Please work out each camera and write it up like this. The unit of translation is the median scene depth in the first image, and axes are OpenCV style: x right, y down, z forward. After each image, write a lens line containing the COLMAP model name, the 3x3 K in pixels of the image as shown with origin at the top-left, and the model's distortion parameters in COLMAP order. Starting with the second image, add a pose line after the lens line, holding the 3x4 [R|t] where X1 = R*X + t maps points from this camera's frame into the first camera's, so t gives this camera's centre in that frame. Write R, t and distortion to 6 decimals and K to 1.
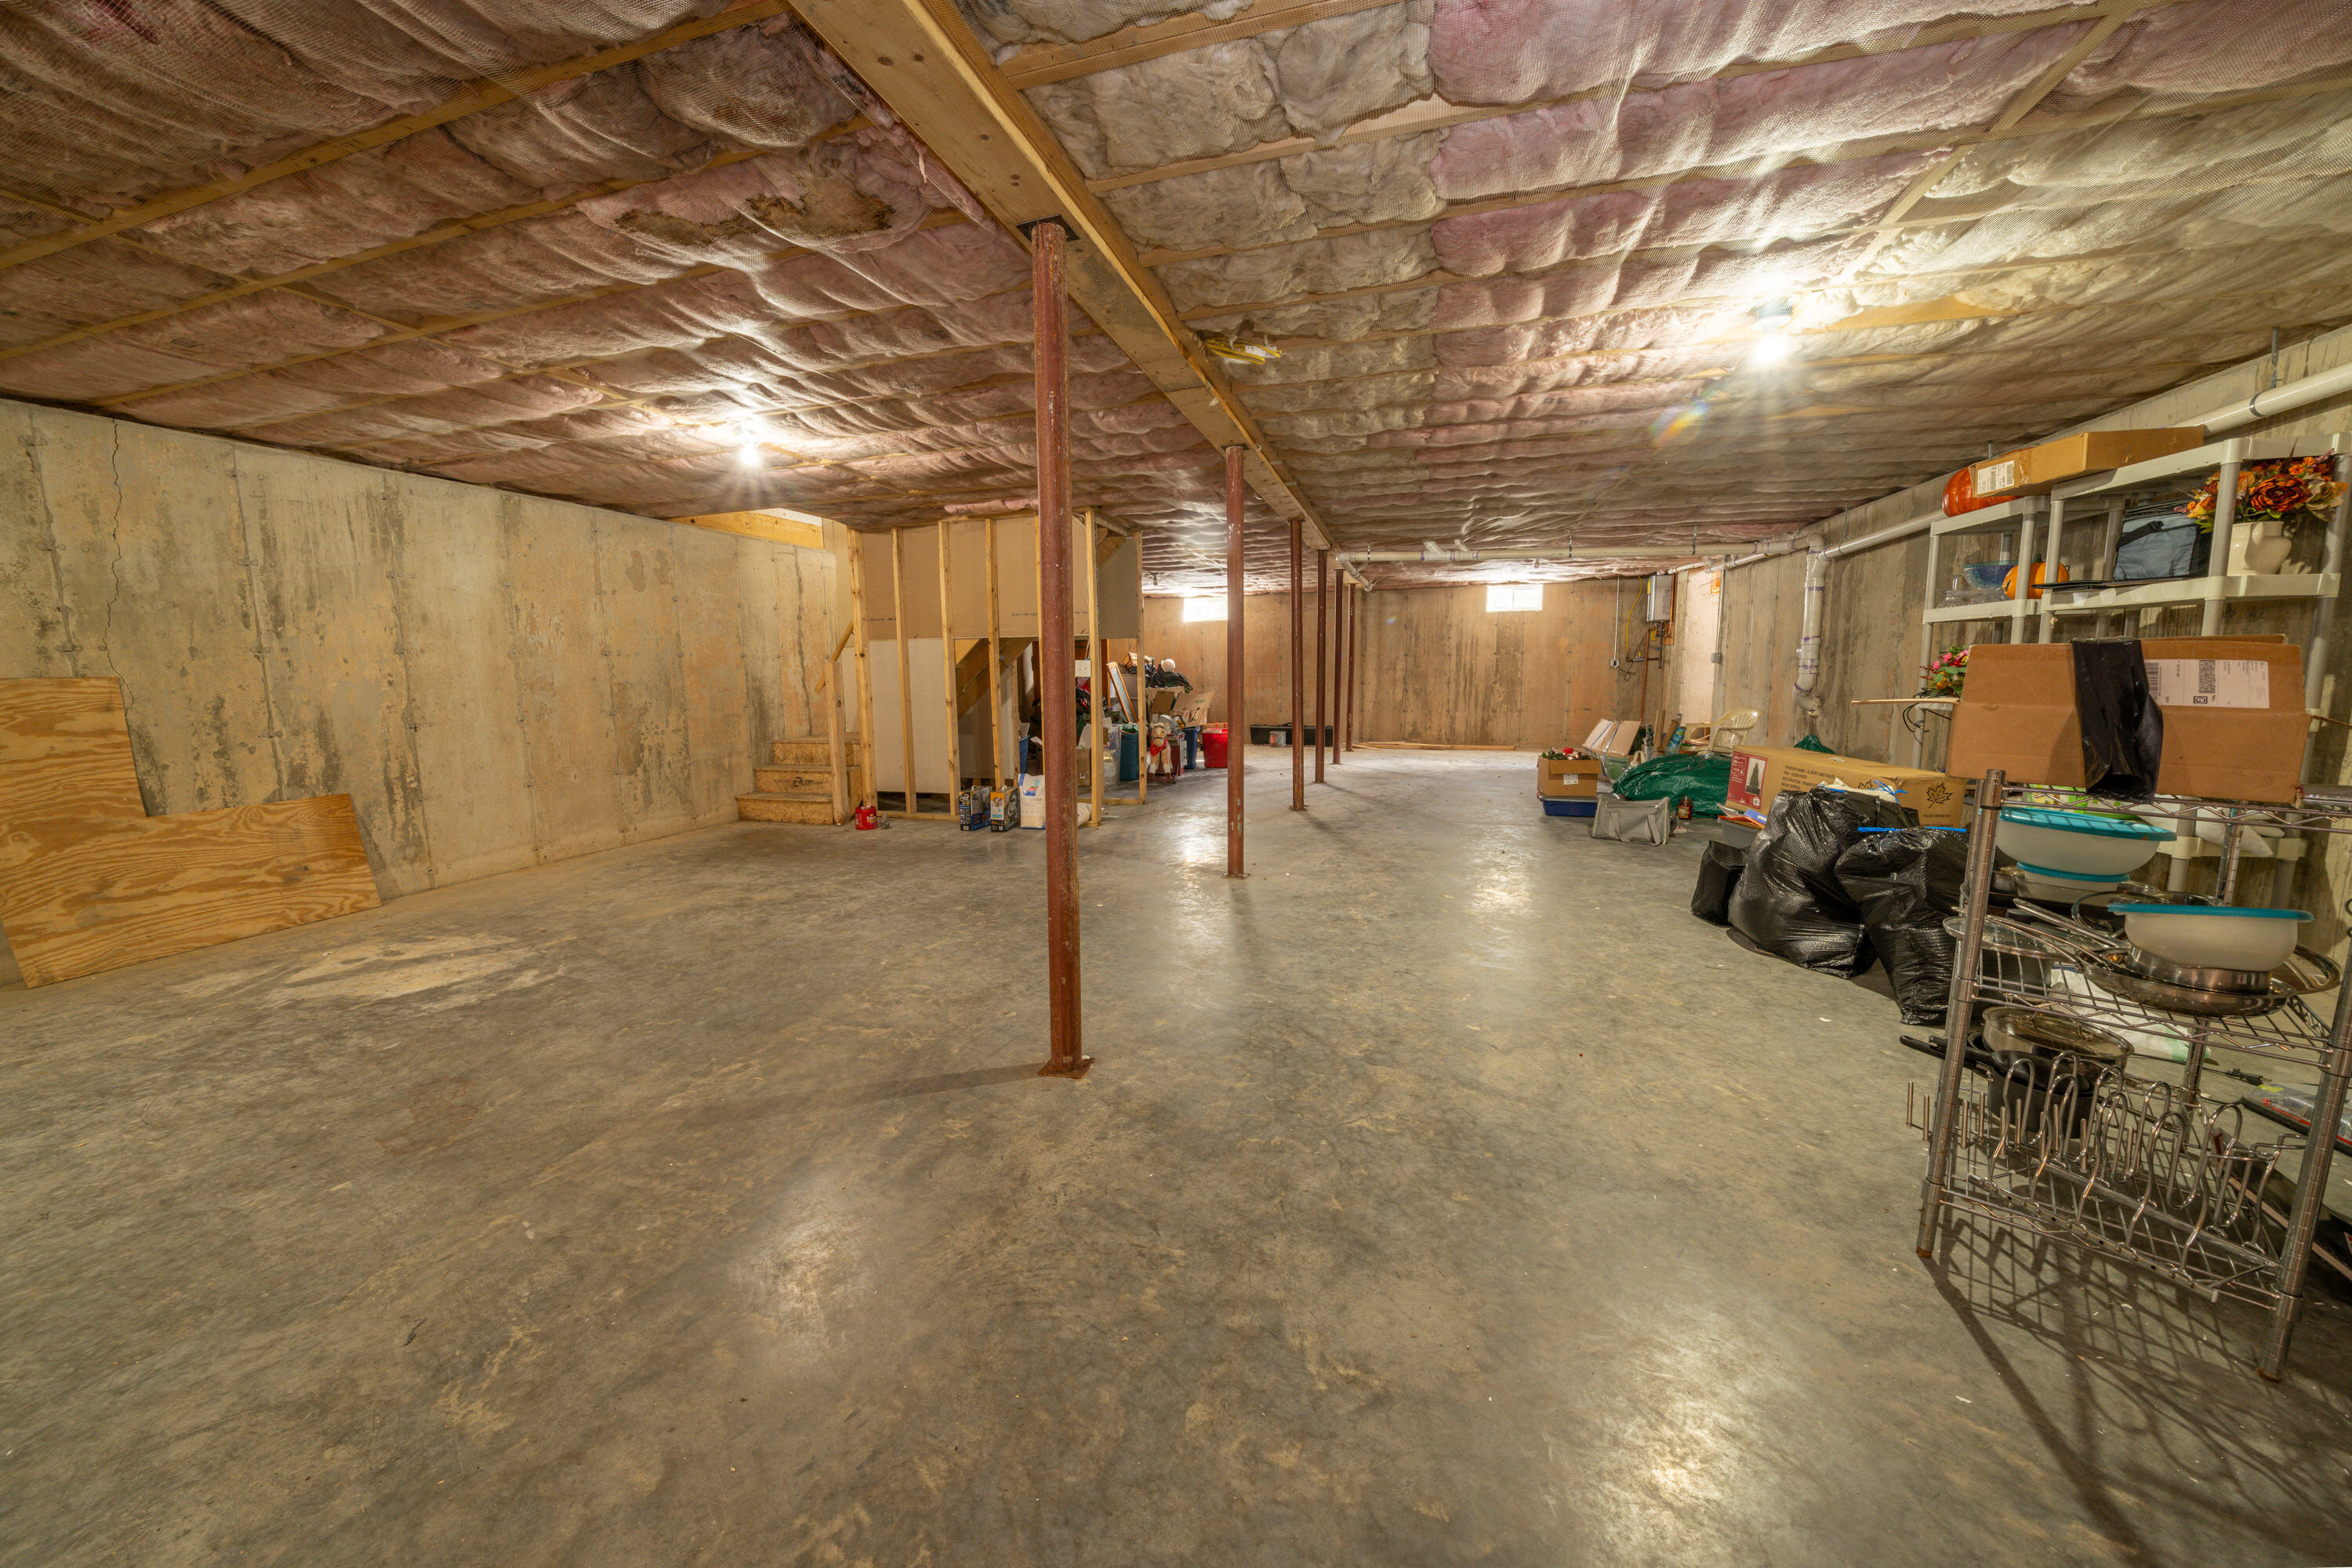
lens RADIAL K [[850.7, 0, 1176.0], [0, 850.7, 784.0], [0, 0, 1]] dist [-0.018617, 0.000230]
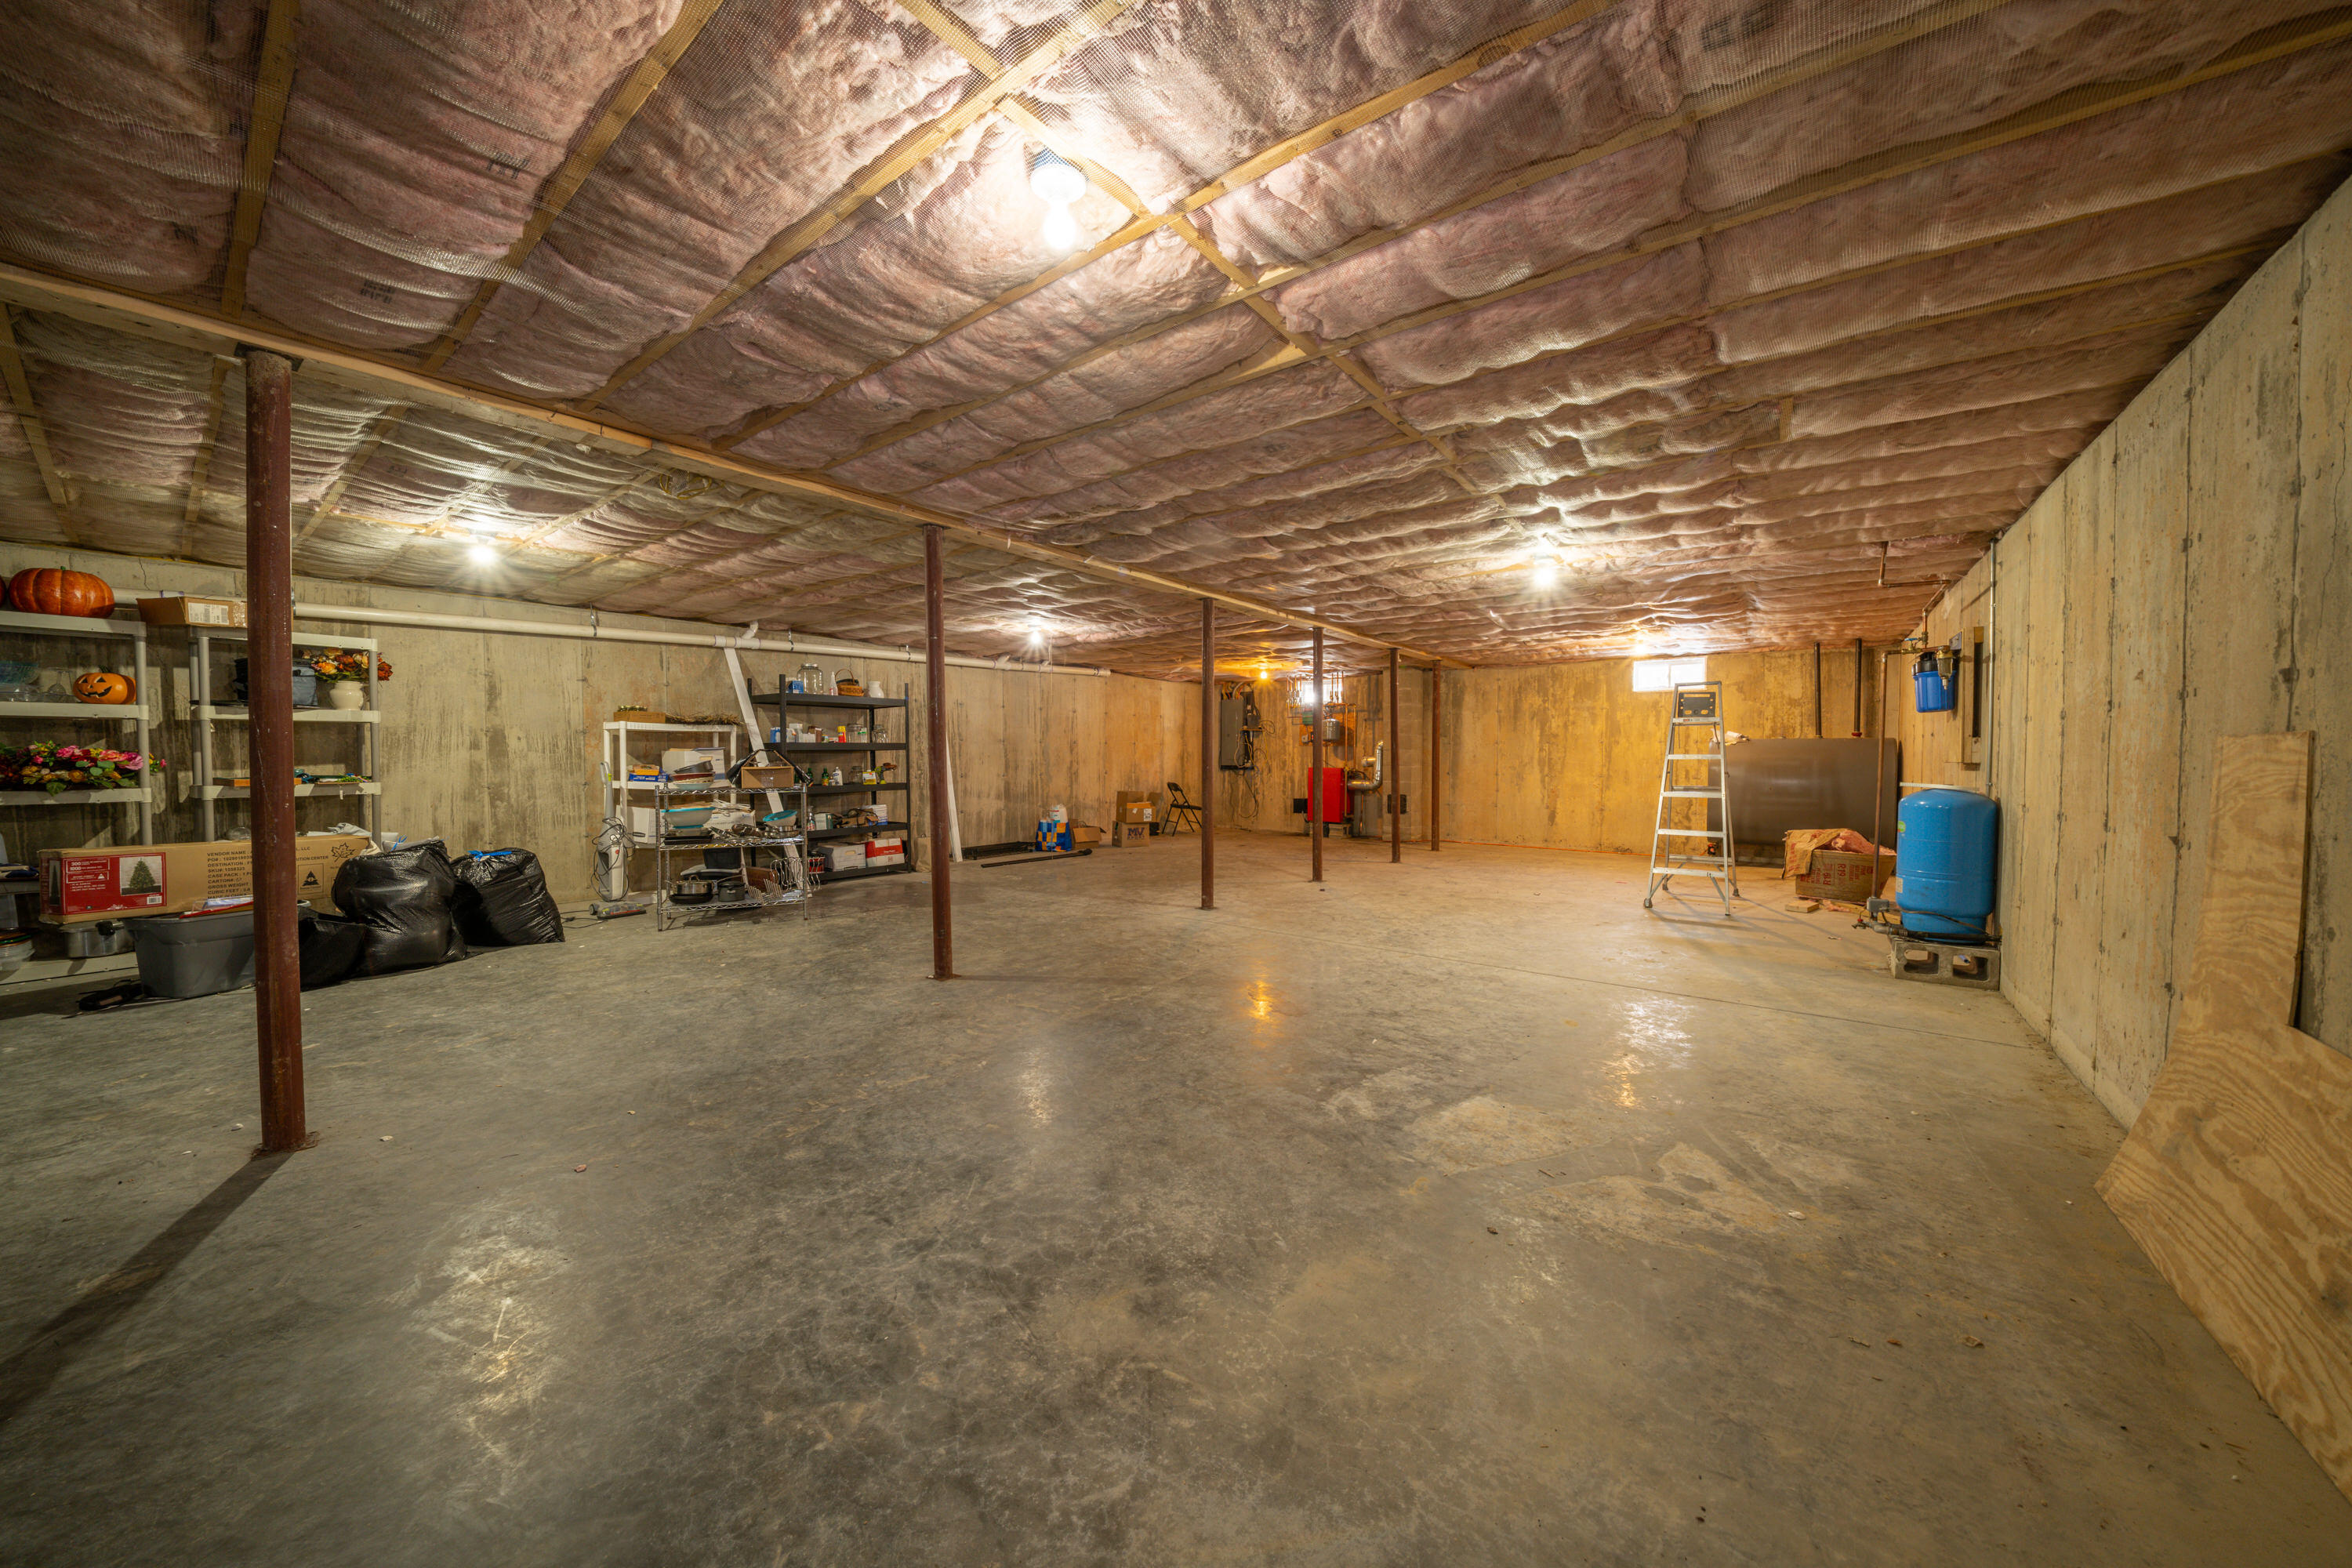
lens RADIAL K [[850.7, 0, 1176.0], [0, 850.7, 784.0], [0, 0, 1]] dist [-0.018617, 0.000230]
pose [[-0.937070, 0.003068, 0.349127, -0.897870], [0.059962, 0.986518, 0.152271, -0.225670], [-0.343953, 0.163624, -0.924621, 1.798301]]
